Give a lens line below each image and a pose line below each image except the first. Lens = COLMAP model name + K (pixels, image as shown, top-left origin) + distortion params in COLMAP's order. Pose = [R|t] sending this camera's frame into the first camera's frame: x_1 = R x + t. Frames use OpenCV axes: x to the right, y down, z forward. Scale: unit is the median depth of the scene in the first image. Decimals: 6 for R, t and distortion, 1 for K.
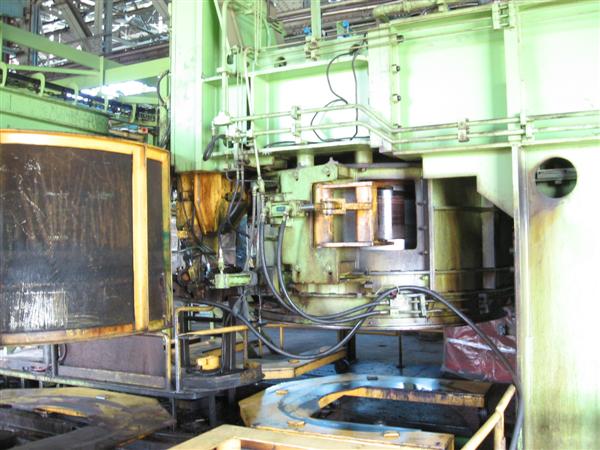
lens RADIAL K [[619.0, 0, 300.1], [0, 619.0, 223.3], [0, 0, 1]] dist [-0.108637, 0.021643]
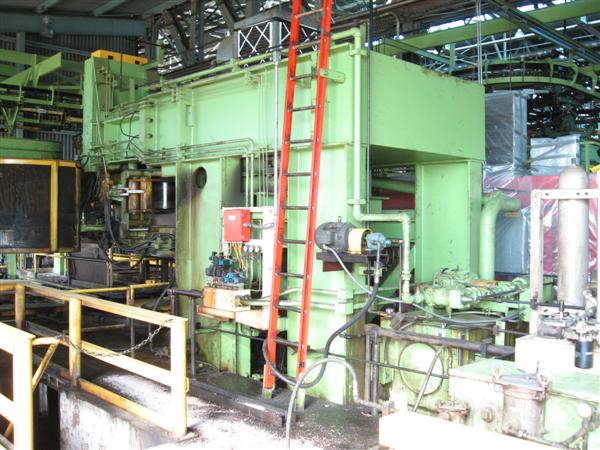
lens RADIAL K [[619.0, 0, 300.1], [0, 619.0, 223.3], [0, 0, 1]] dist [-0.108637, 0.021643]
pose [[0.946414, 0.024177, -0.322050, 1.221869], [-0.008562, 0.998722, 0.049817, -0.028272], [0.322842, -0.044390, 0.945411, -0.679132]]
